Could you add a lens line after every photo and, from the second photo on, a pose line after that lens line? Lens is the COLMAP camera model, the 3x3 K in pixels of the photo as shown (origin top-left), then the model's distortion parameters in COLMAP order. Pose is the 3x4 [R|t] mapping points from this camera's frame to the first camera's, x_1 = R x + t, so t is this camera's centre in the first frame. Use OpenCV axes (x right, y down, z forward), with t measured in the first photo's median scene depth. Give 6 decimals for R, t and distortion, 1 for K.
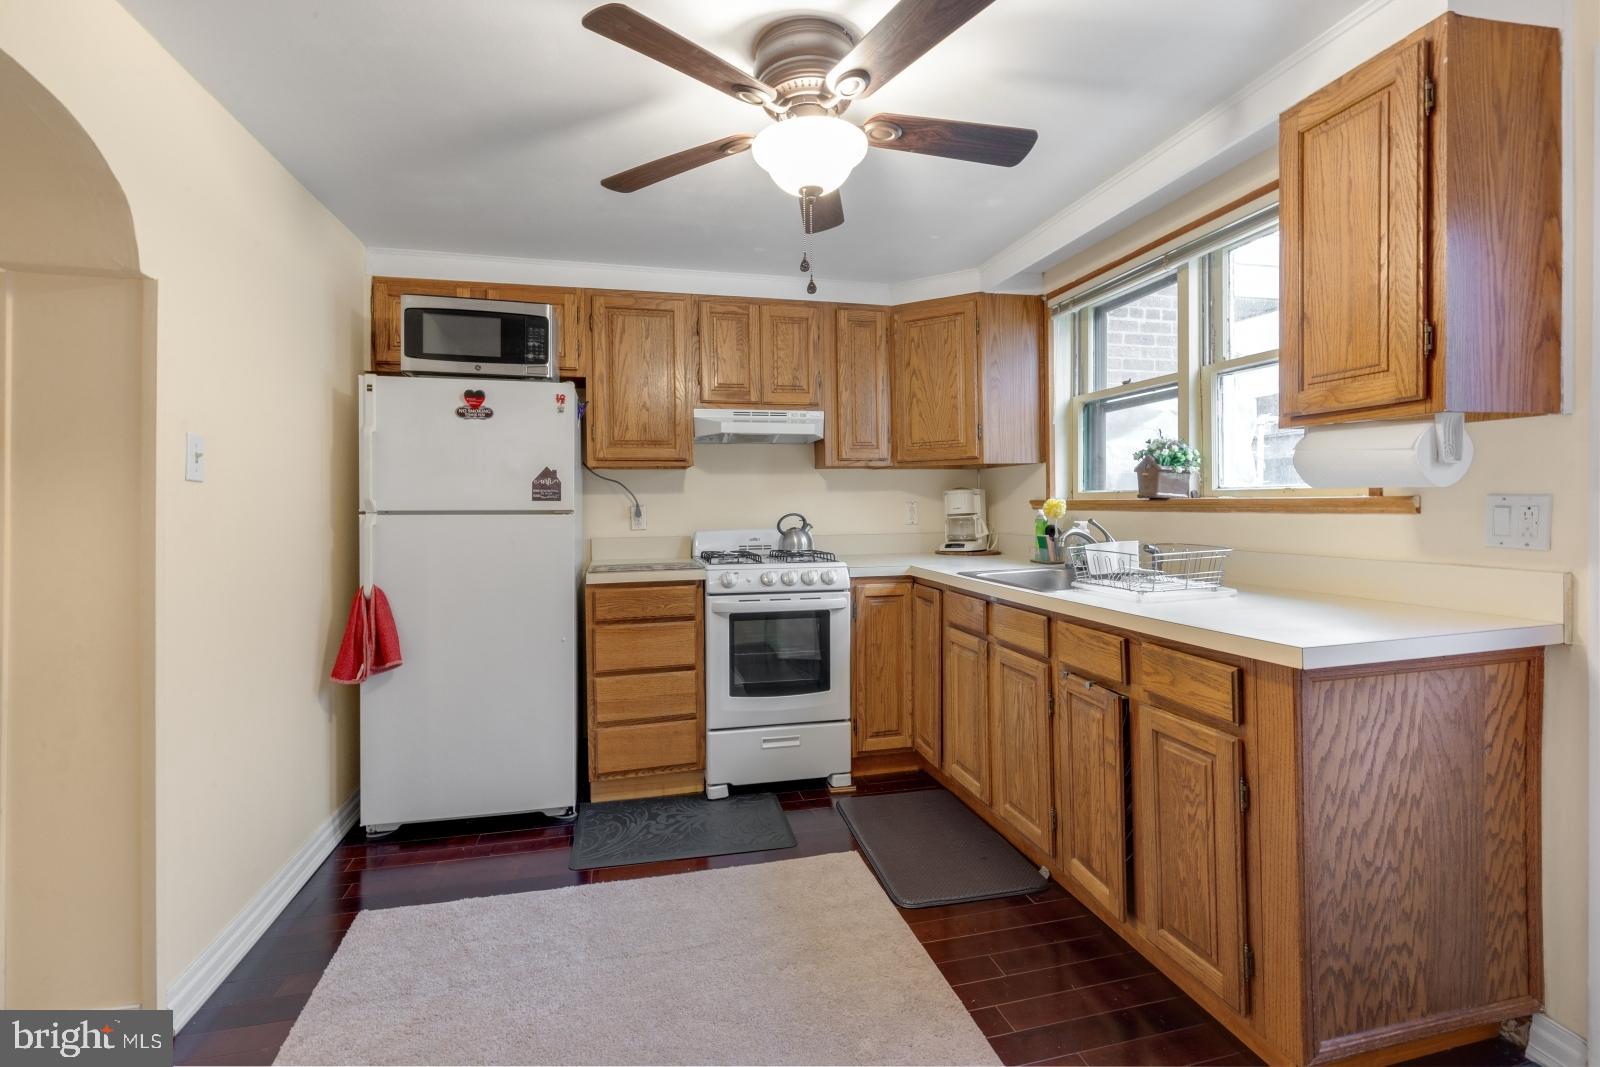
lens RADIAL K [[728.5, 0, 802.0], [0, 728.5, 520.8], [0, 0, 1]] dist [0.000892, 0.000030]
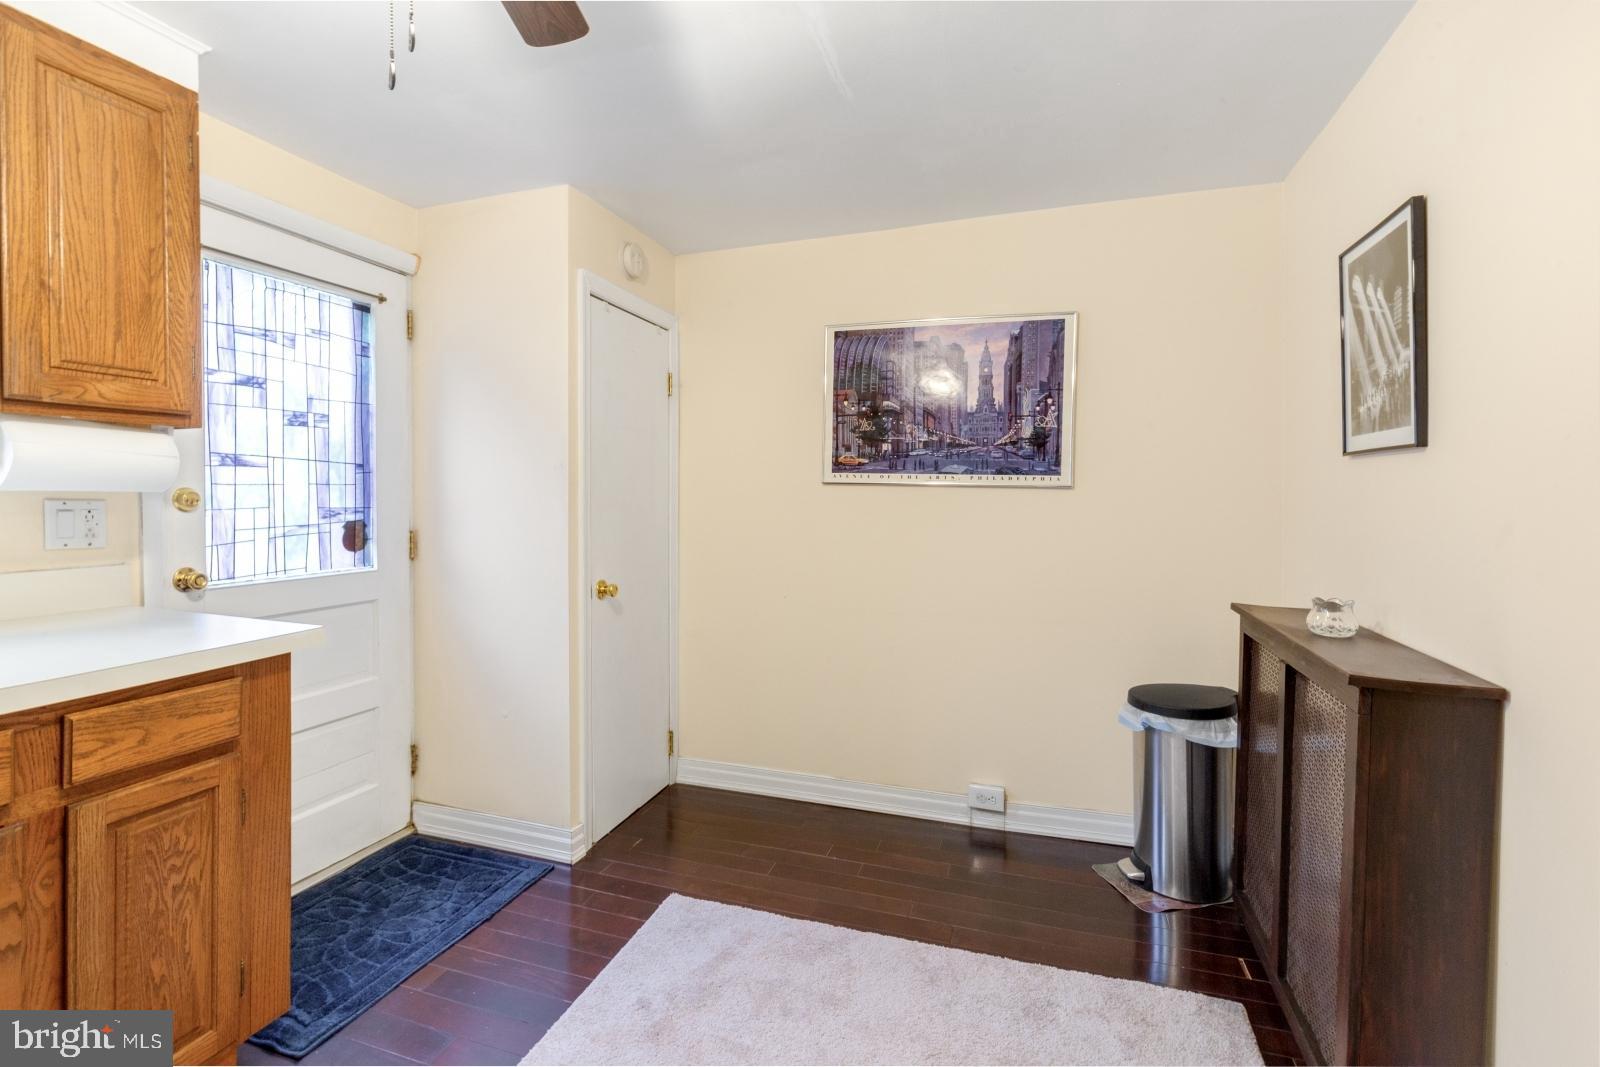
lens RADIAL K [[728.5, 0, 802.9], [0, 728.5, 495.9], [0, 0, 1]] dist [0.000892, 0.000030]
pose [[-0.842010, 0.008433, 0.539396, -0.517754], [0.020339, 0.999663, 0.016120, -0.036148], [-0.539078, 0.024544, -0.841898, 1.318467]]
